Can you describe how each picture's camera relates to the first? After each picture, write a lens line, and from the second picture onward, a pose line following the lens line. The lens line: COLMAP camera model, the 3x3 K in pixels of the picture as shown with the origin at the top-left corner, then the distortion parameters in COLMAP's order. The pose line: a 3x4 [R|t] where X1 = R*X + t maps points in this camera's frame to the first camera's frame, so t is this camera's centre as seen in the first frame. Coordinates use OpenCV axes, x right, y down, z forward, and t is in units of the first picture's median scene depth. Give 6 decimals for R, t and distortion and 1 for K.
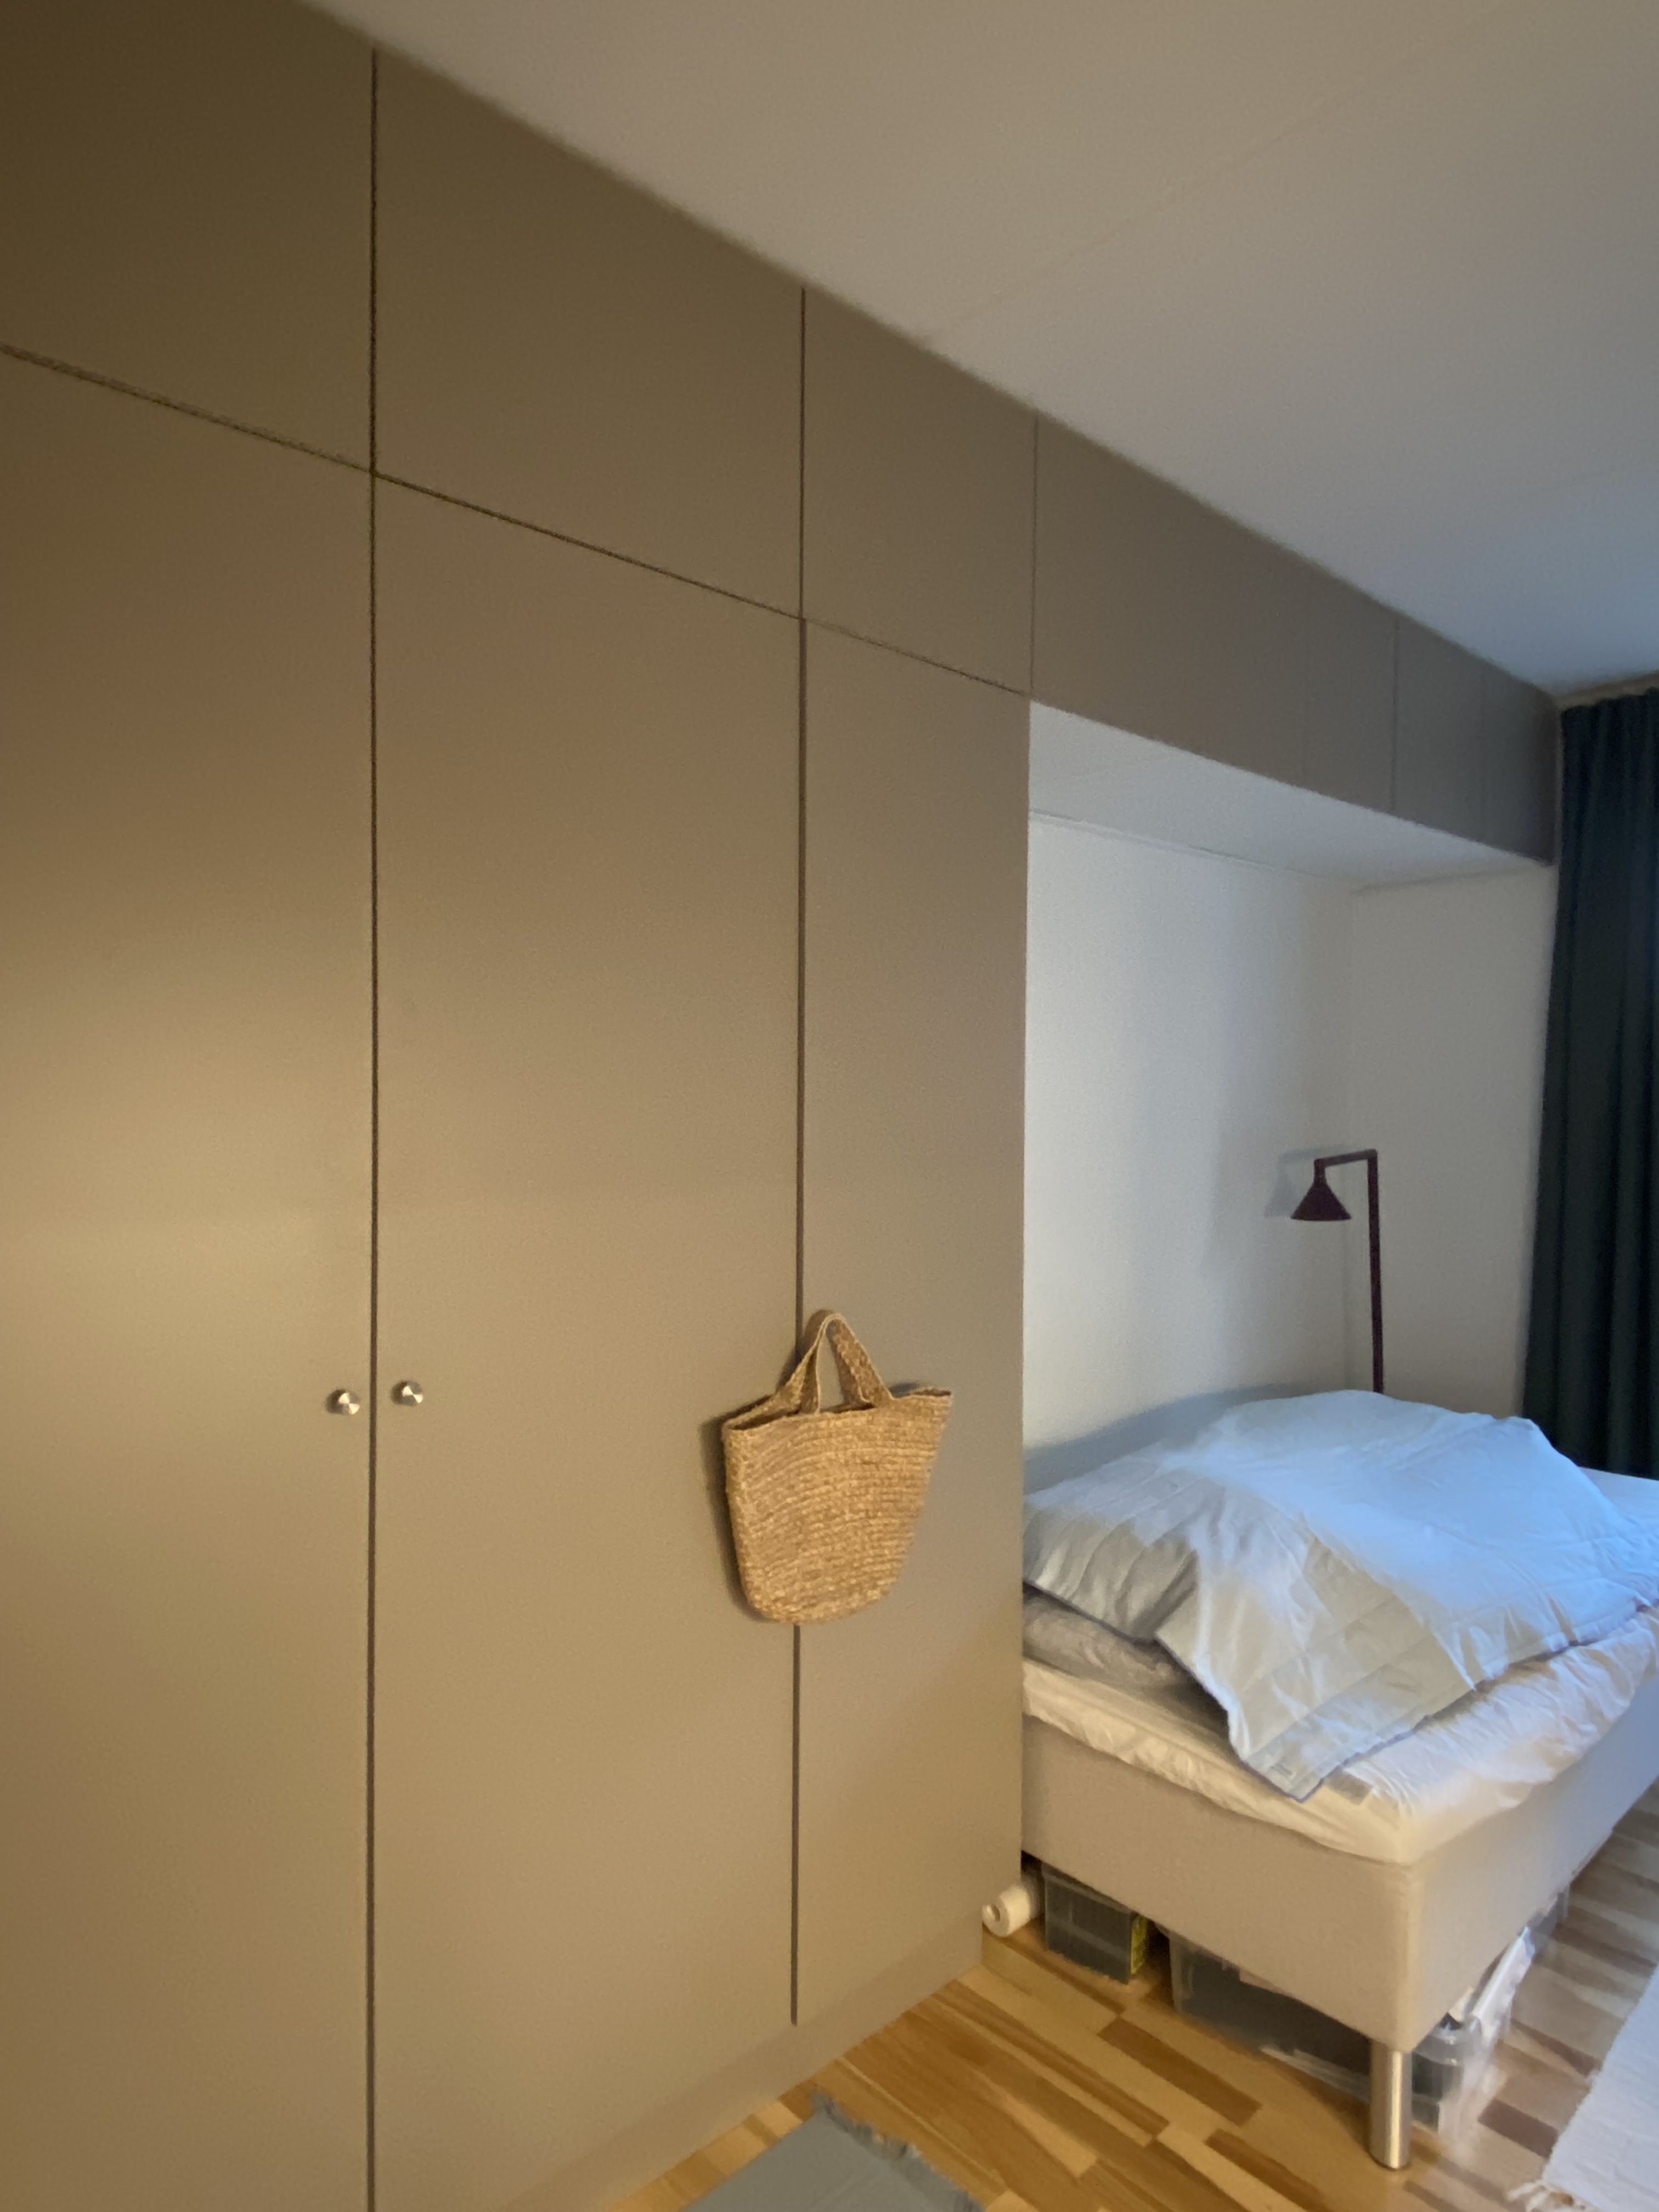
lens RADIAL K [[1337.9, 0, 807.1], [0, 1337.9, 1111.1], [0, 0, 1]] dist [0.033837, -0.023804]
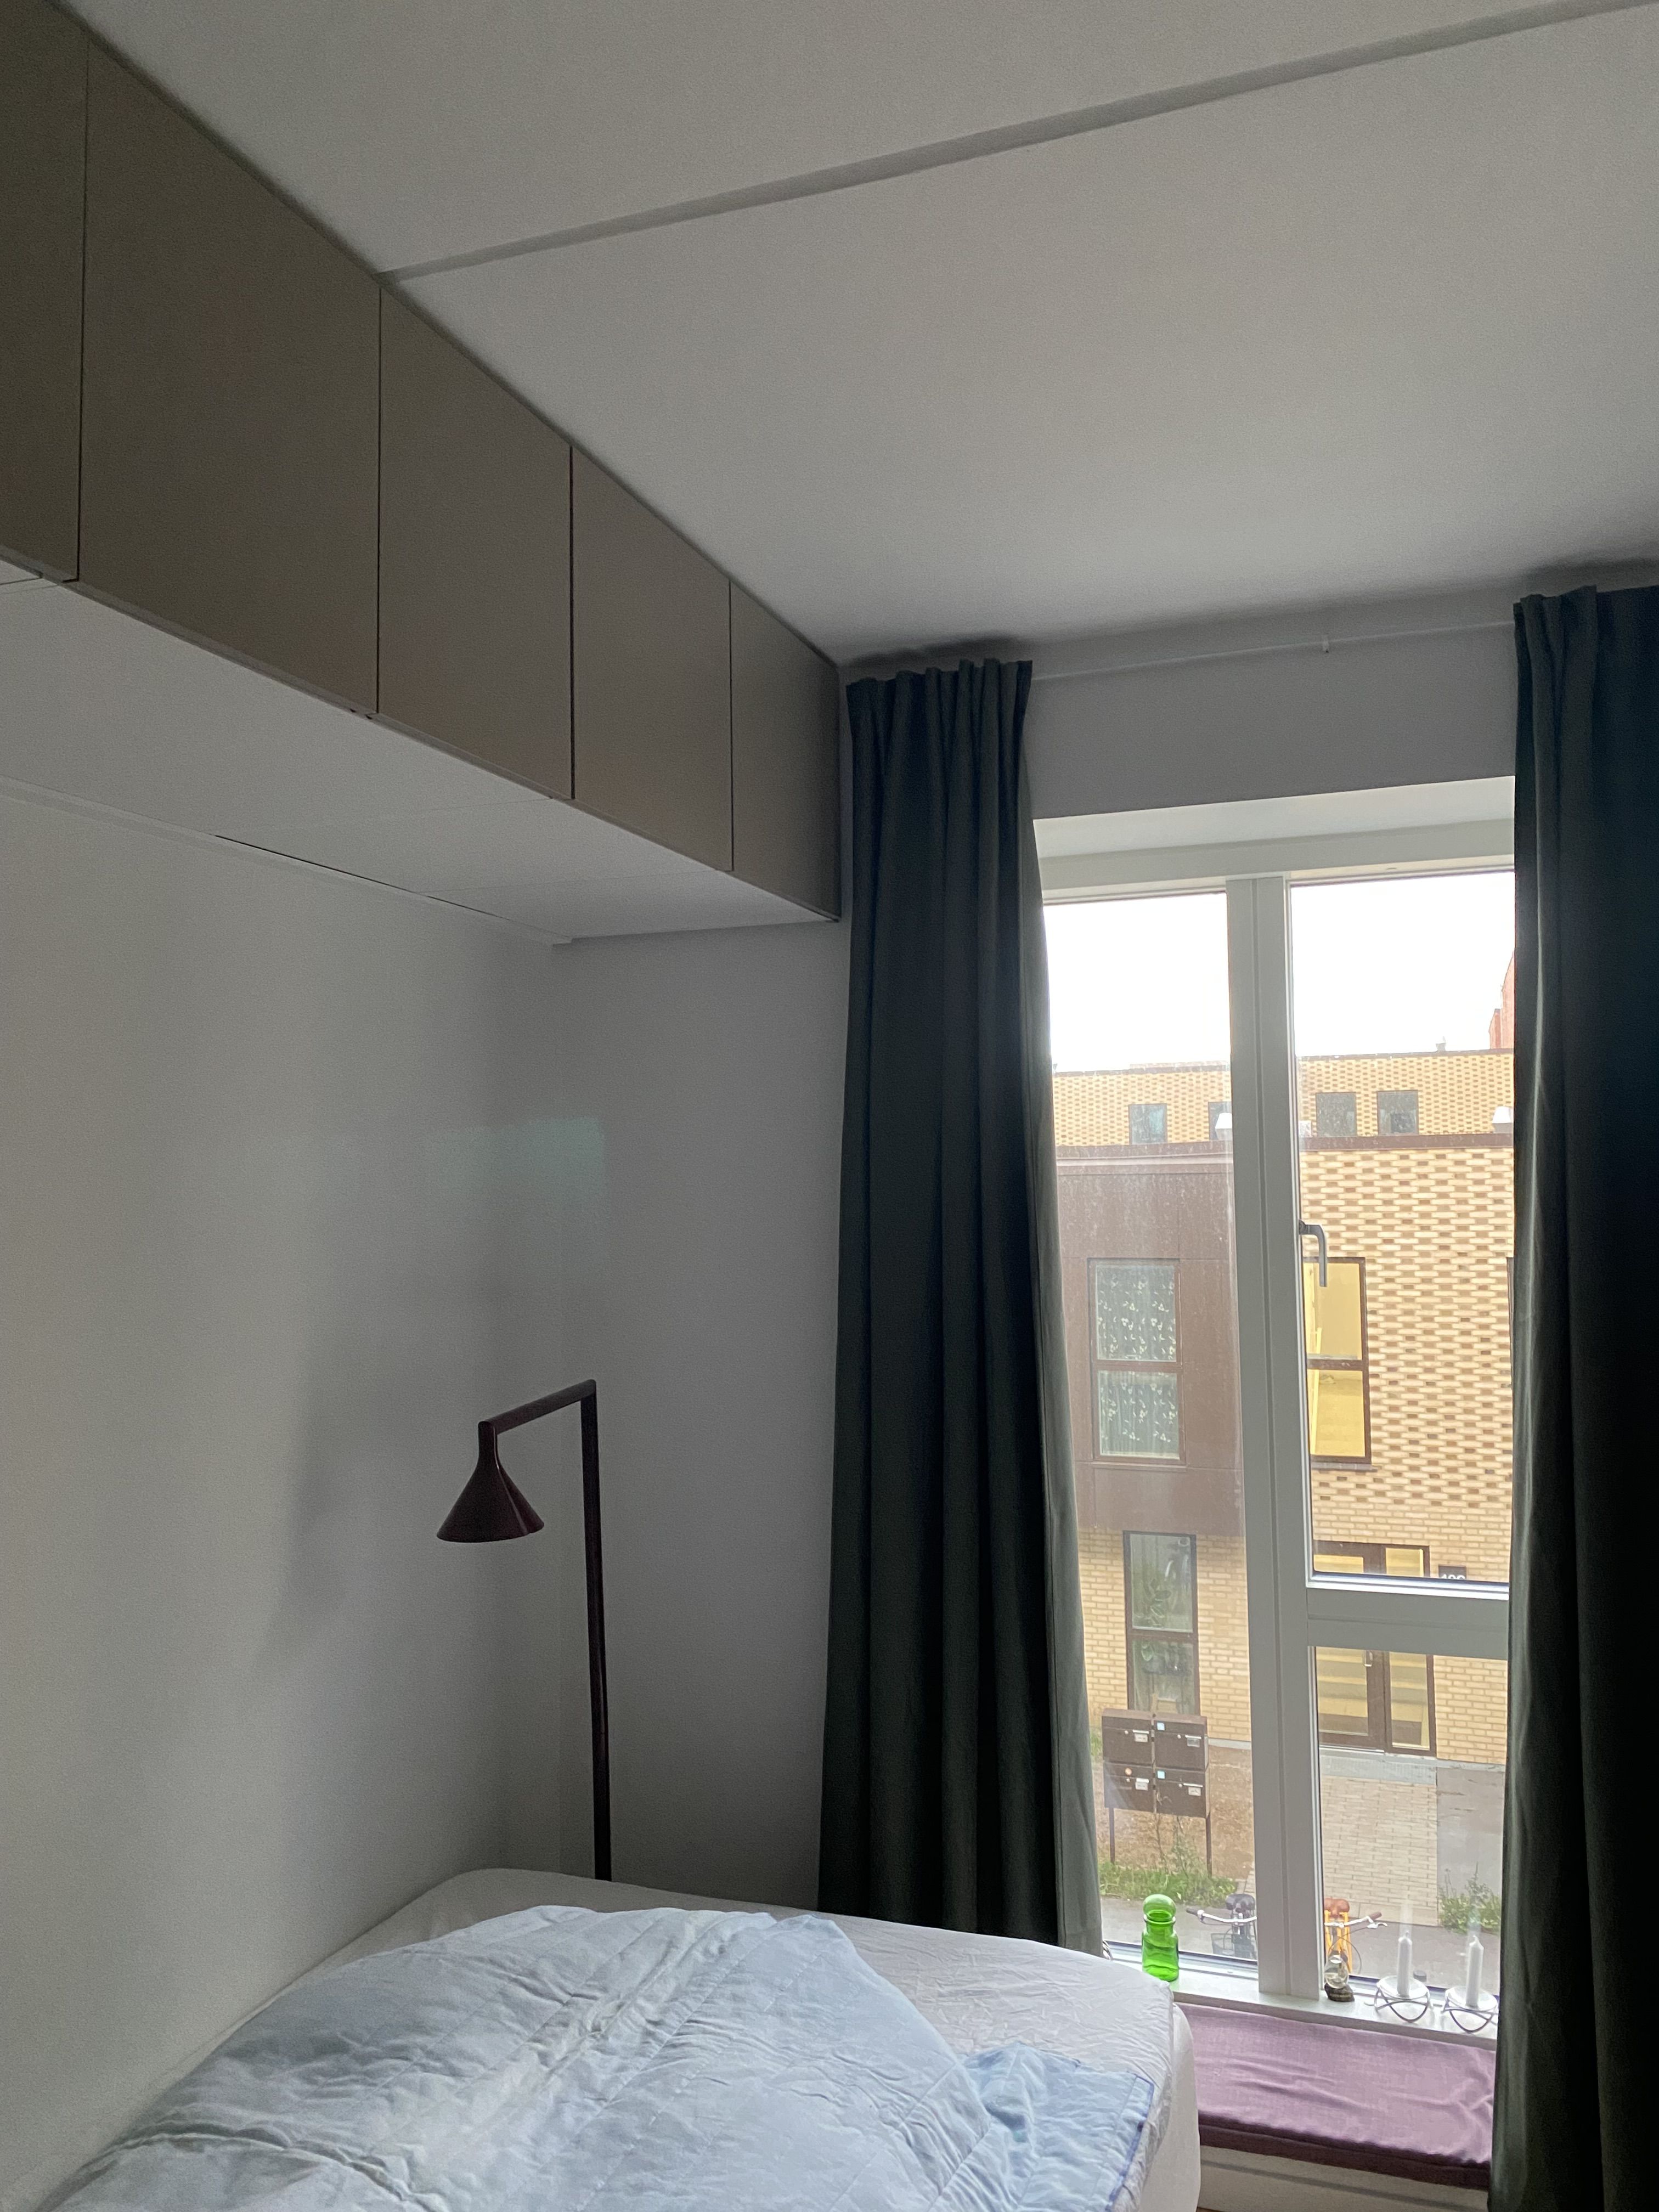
lens RADIAL K [[1706.1, 0, 848.0], [0, 1706.1, 1098.6], [0, 0, 1]] dist [0.018977, -0.015128]
pose [[0.876747, 0.004704, 0.480929, 0.170496], [0.025640, 0.998073, -0.056504, -0.052794], [-0.480268, 0.061871, 0.874937, 0.303280]]
